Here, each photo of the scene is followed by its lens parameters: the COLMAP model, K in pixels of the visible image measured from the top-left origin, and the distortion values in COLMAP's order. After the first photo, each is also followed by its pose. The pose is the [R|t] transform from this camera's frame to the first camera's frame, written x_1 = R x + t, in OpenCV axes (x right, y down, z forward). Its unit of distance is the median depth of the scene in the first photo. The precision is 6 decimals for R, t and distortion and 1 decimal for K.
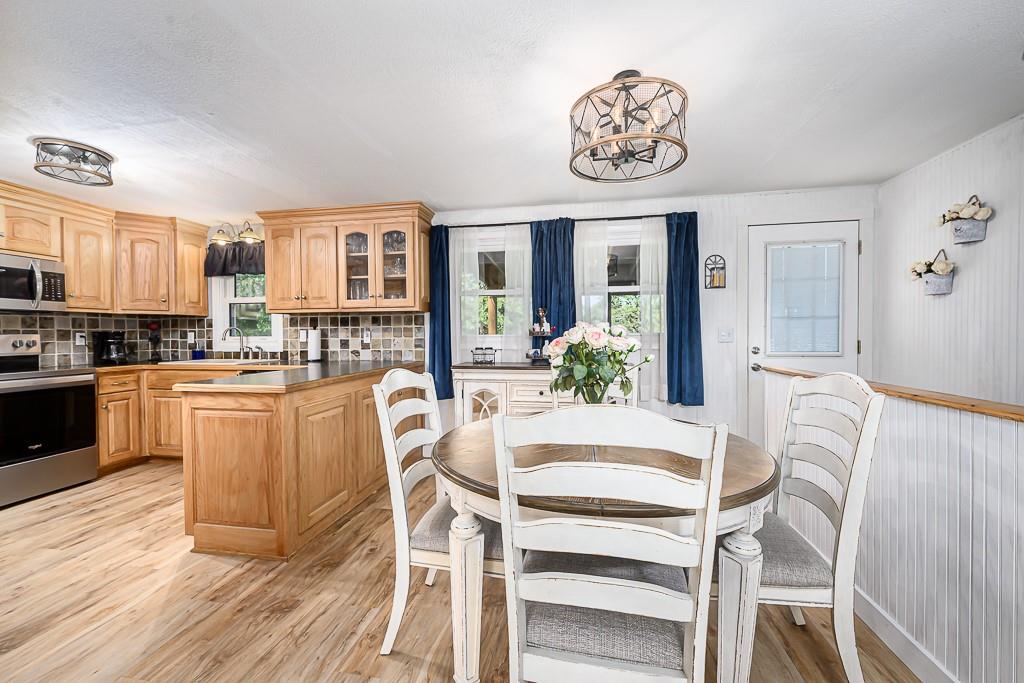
lens RADIAL K [[407.4, 0, 512.0], [0, 407.4, 341.5], [0, 0, 1]] dist [0.000834, -0.000135]
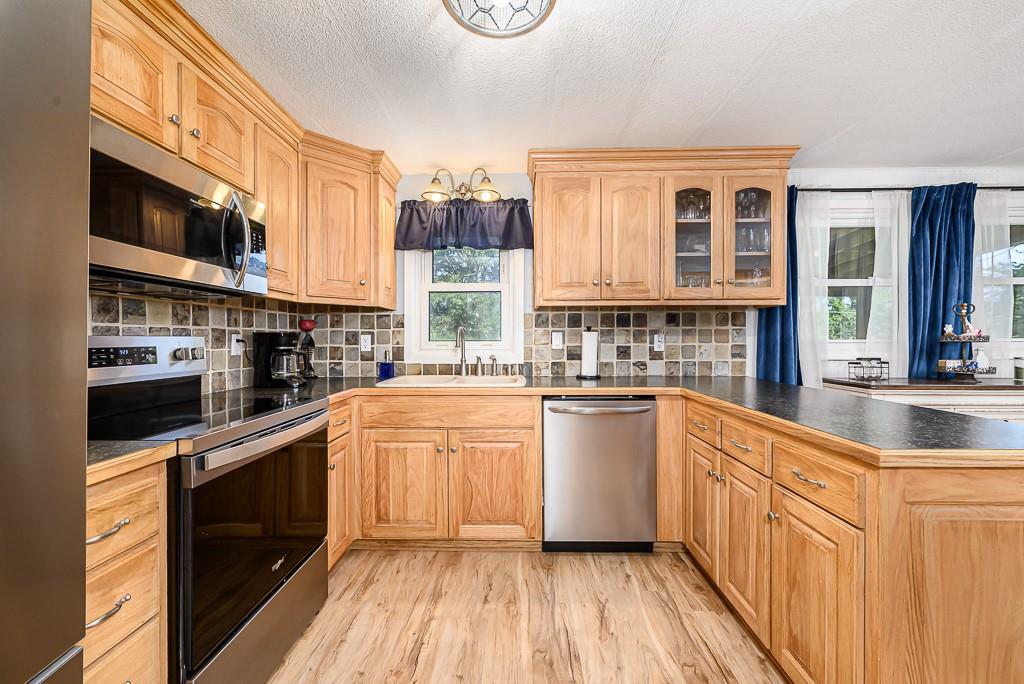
lens RADIAL K [[407.4, 0, 512.0], [0, 407.4, 342.0], [0, 0, 1]] dist [0.000834, -0.000135]
pose [[0.988626, 0.002211, 0.150378, -0.763848], [-0.000672, 0.999947, -0.010287, -0.004690], [-0.150393, 0.010069, 0.988575, 0.370404]]
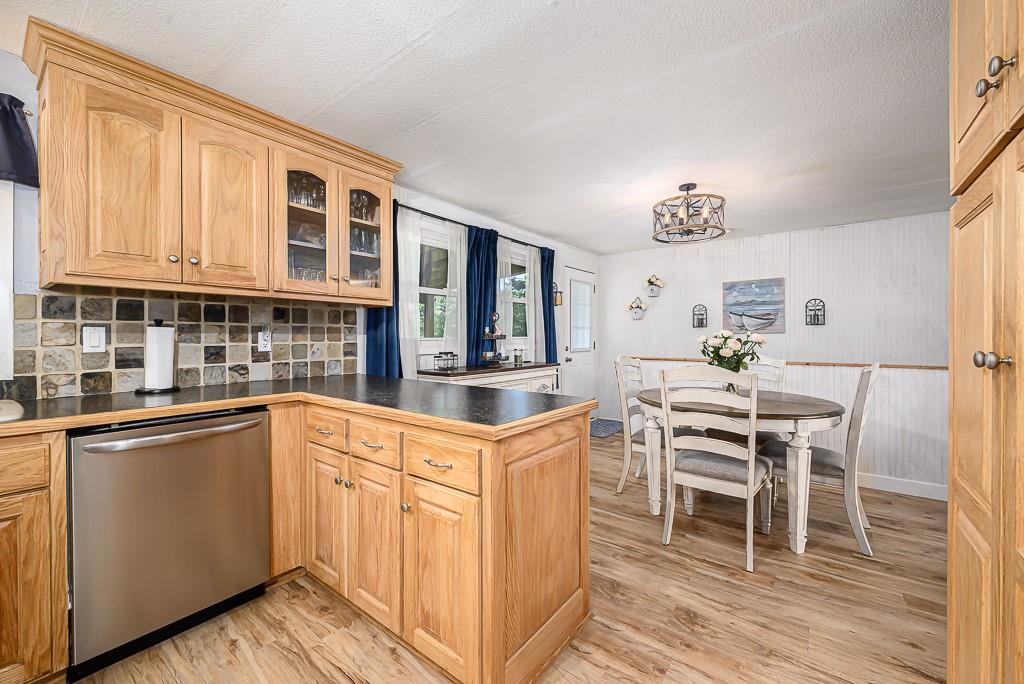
lens RADIAL K [[408.5, 0, 513.8], [0, 408.5, 338.4], [0, 0, 1]] dist [0.000949, -0.000299]
pose [[0.464564, 0.000690, 0.885540, -0.768637], [0.014366, 0.999862, -0.008316, -0.005327], [-0.885423, 0.016585, 0.464490, 0.428312]]
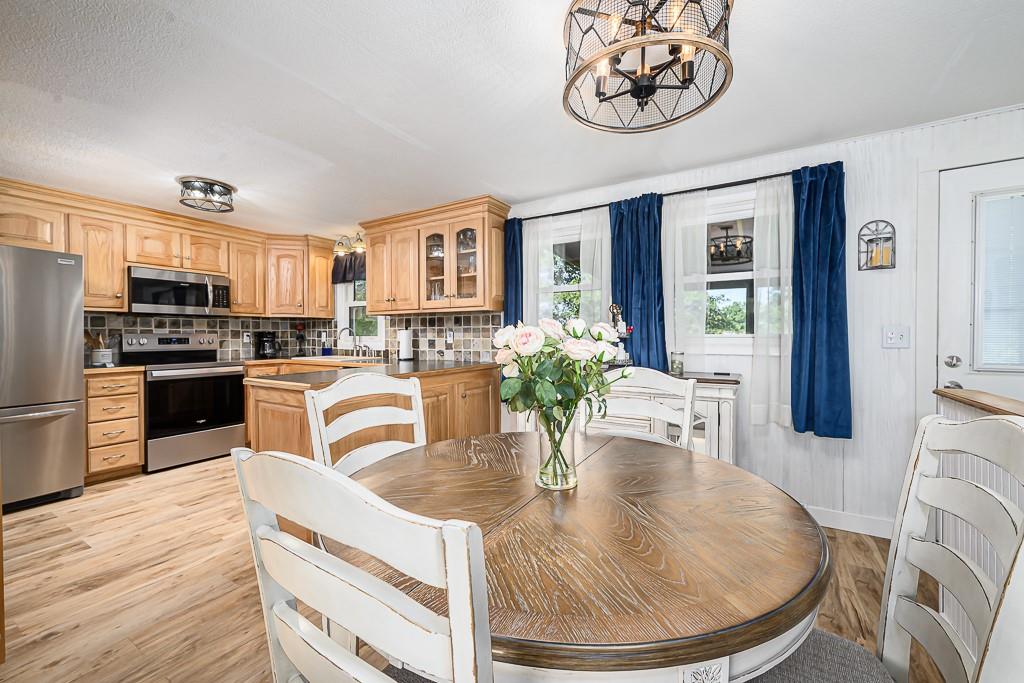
lens RADIAL K [[407.4, 0, 512.0], [0, 407.4, 341.5], [0, 0, 1]] dist [0.000834, -0.000135]
pose [[0.931240, 0.009619, -0.364279, 0.164529], [-0.009836, 0.999951, 0.001257, -0.003549], [0.364273, 0.002412, 0.931289, 0.126980]]
